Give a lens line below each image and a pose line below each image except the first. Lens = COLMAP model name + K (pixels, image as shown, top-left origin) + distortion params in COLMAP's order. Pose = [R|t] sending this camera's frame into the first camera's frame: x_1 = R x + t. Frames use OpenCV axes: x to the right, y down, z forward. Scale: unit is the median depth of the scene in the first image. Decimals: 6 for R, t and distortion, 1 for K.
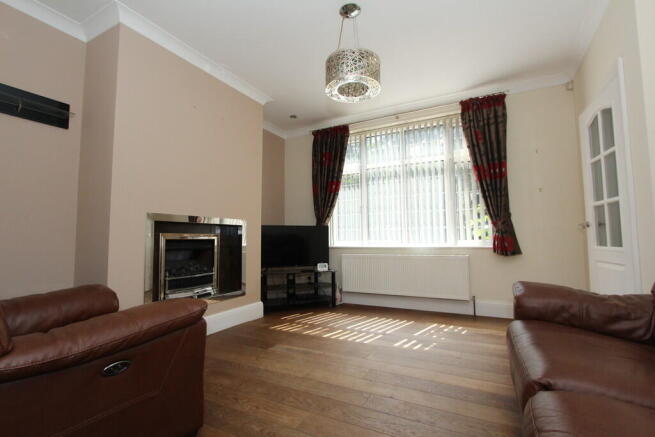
lens RADIAL K [[302.8, 0, 326.8], [0, 302.8, 220.5], [0, 0, 1]] dist [-0.010855, -0.000138]
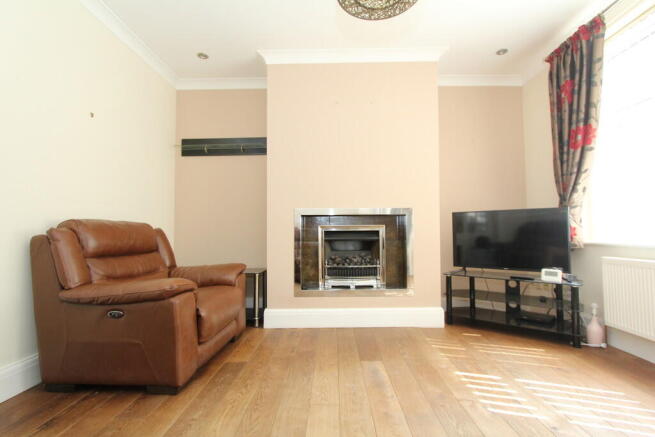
lens RADIAL K [[302.8, 0, 326.2], [0, 302.8, 217.5], [0, 0, 1]] dist [-0.010855, -0.000138]
pose [[0.460379, -0.036548, -0.886970, 0.315272], [0.061193, 0.998082, -0.009365, 0.016266], [0.885611, -0.049965, 0.461733, 0.327313]]
